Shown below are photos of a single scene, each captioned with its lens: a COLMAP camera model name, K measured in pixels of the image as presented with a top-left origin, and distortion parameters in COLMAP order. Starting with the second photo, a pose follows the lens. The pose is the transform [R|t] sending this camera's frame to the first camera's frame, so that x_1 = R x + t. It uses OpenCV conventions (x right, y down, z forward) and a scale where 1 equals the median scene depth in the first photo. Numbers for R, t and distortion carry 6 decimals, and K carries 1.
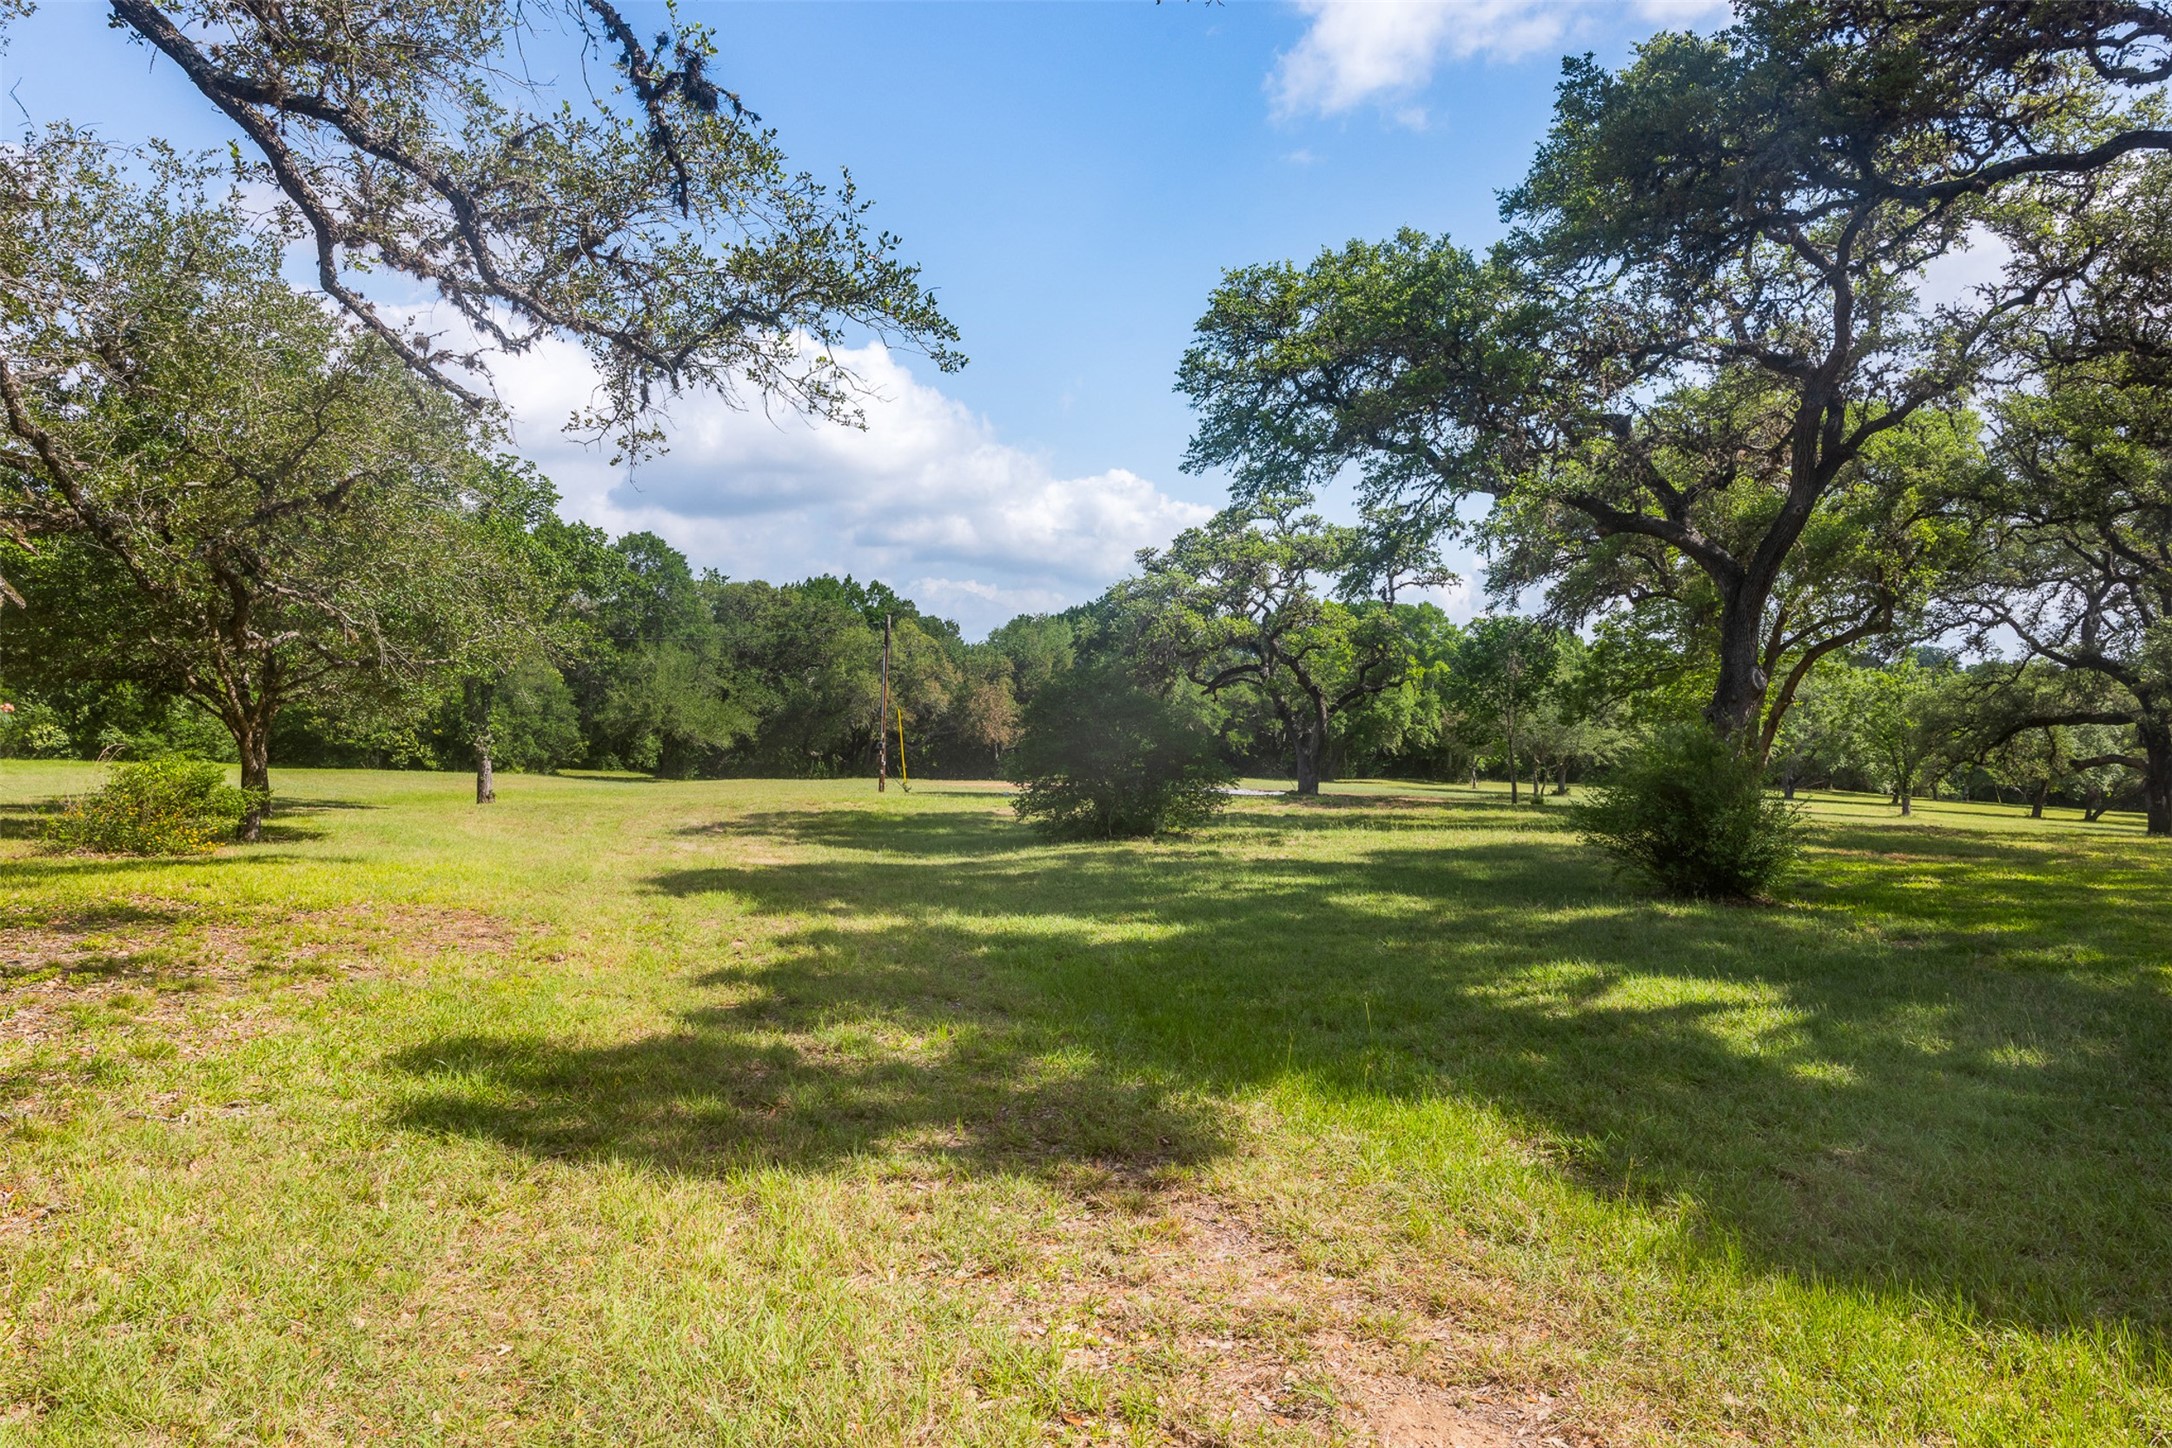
lens RADIAL K [[1444.0, 0, 1084.4], [0, 1444.0, 719.0], [0, 0, 1]] dist [0.001372, -0.000940]
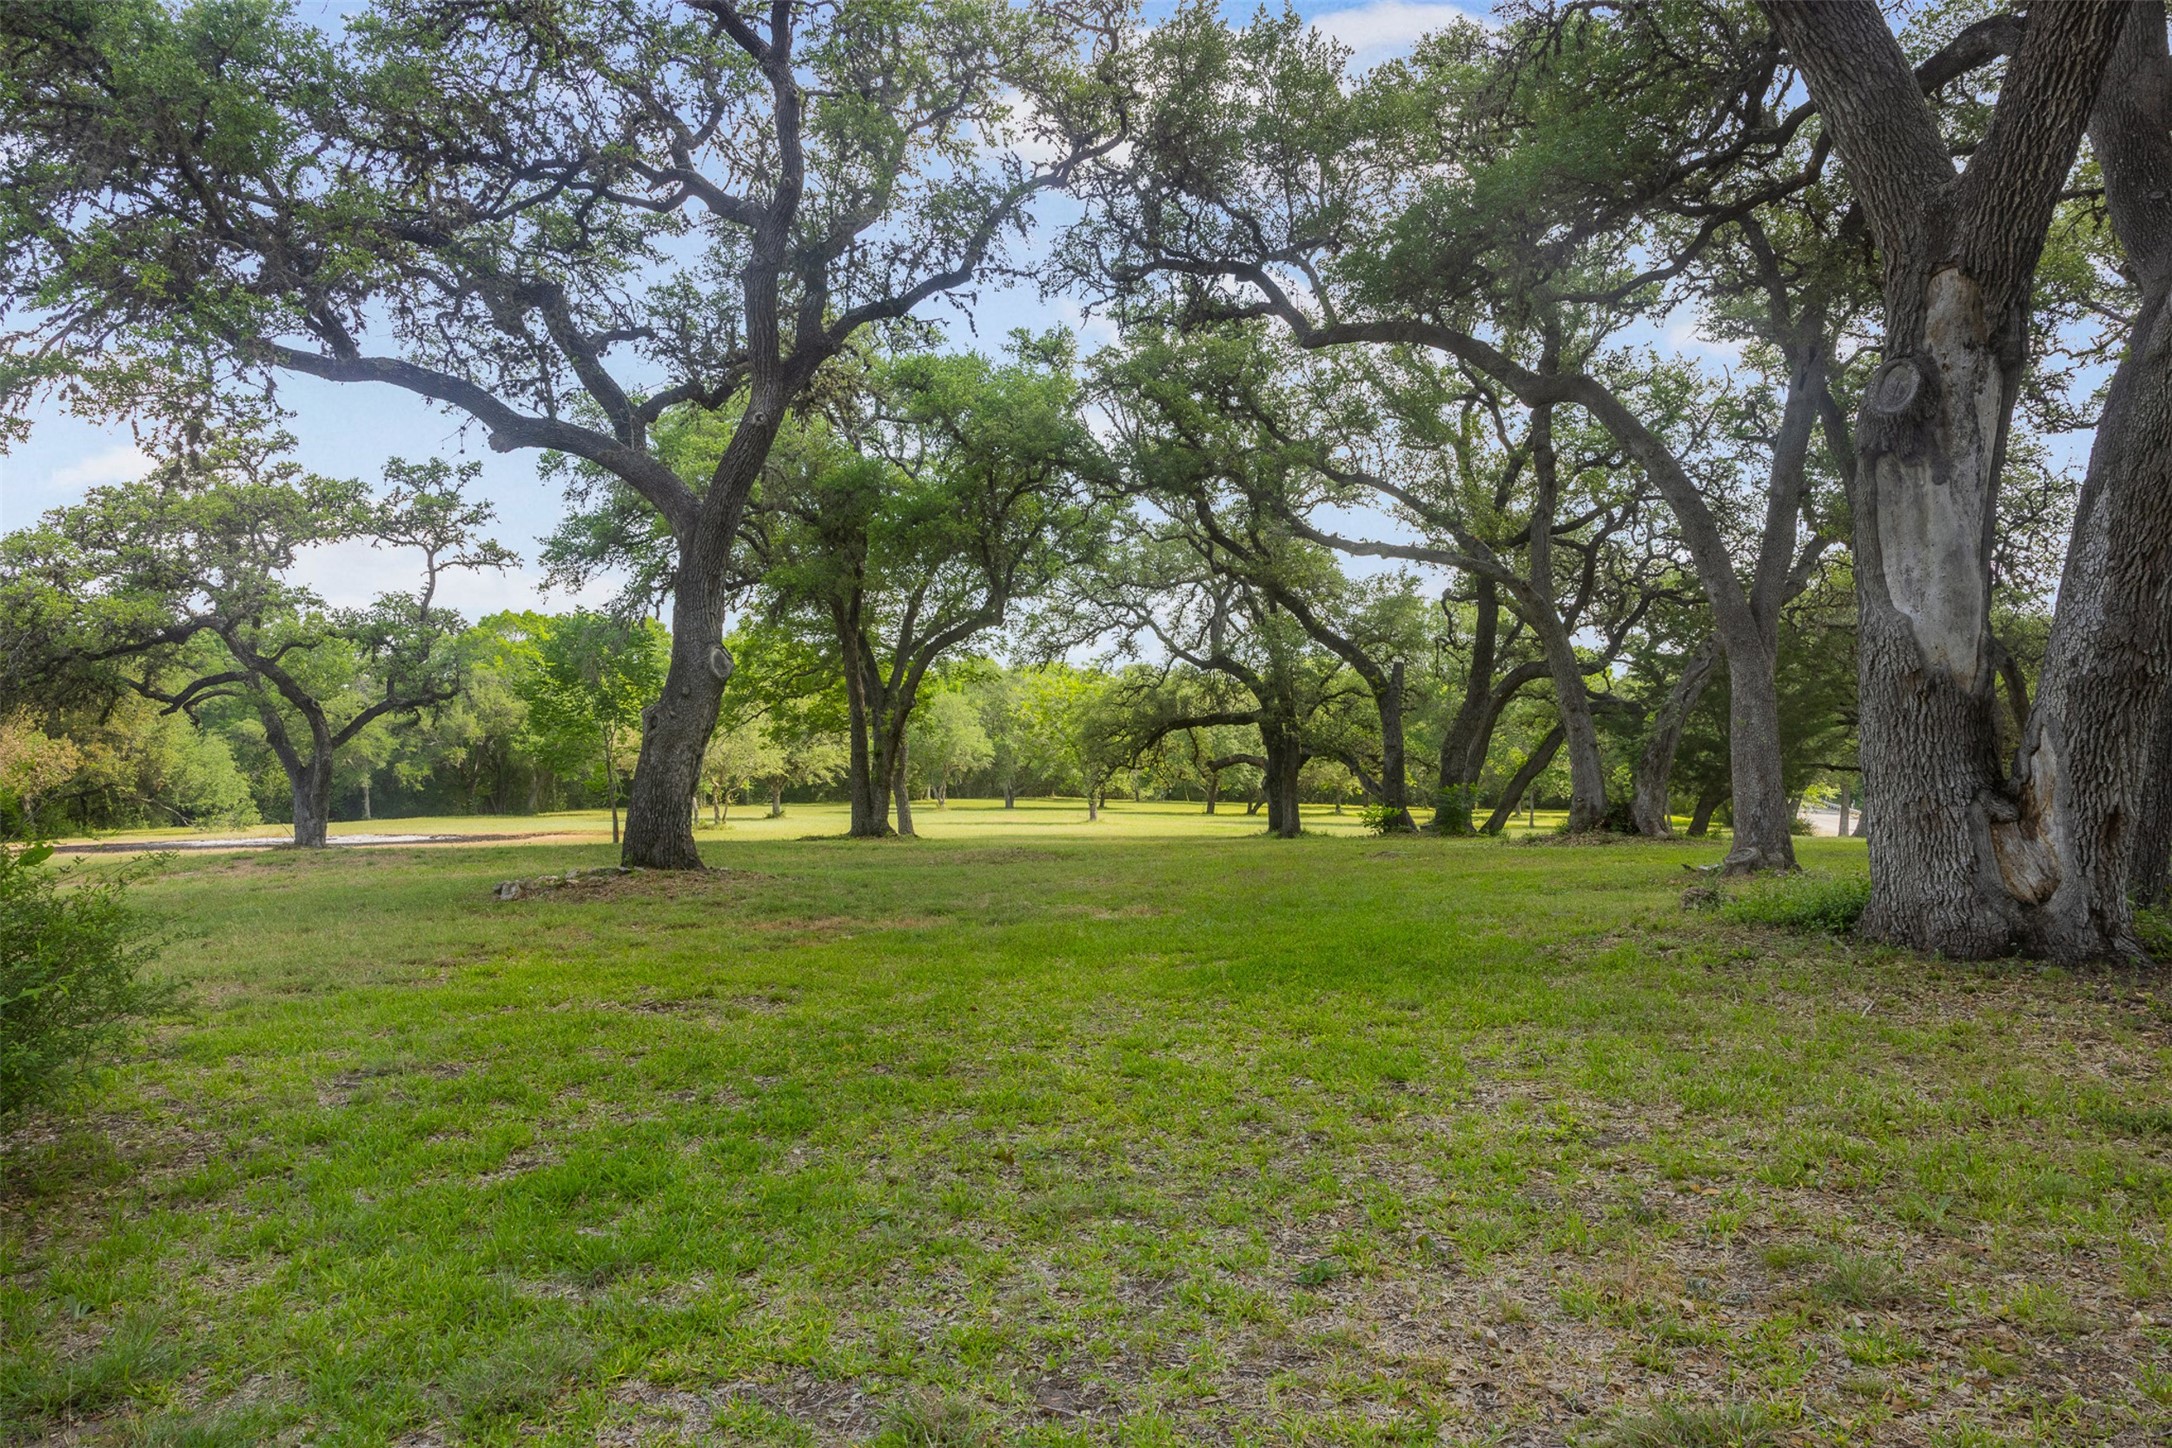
lens RADIAL K [[1444.0, 0, 1087.1], [0, 1444.0, 726.2], [0, 0, 1]] dist [0.001372, -0.000940]
pose [[0.884691, -0.026326, 0.465434, 0.134622], [0.031309, 0.999505, -0.002978, 0.004199], [-0.465125, 0.017207, 0.885078, 0.140401]]
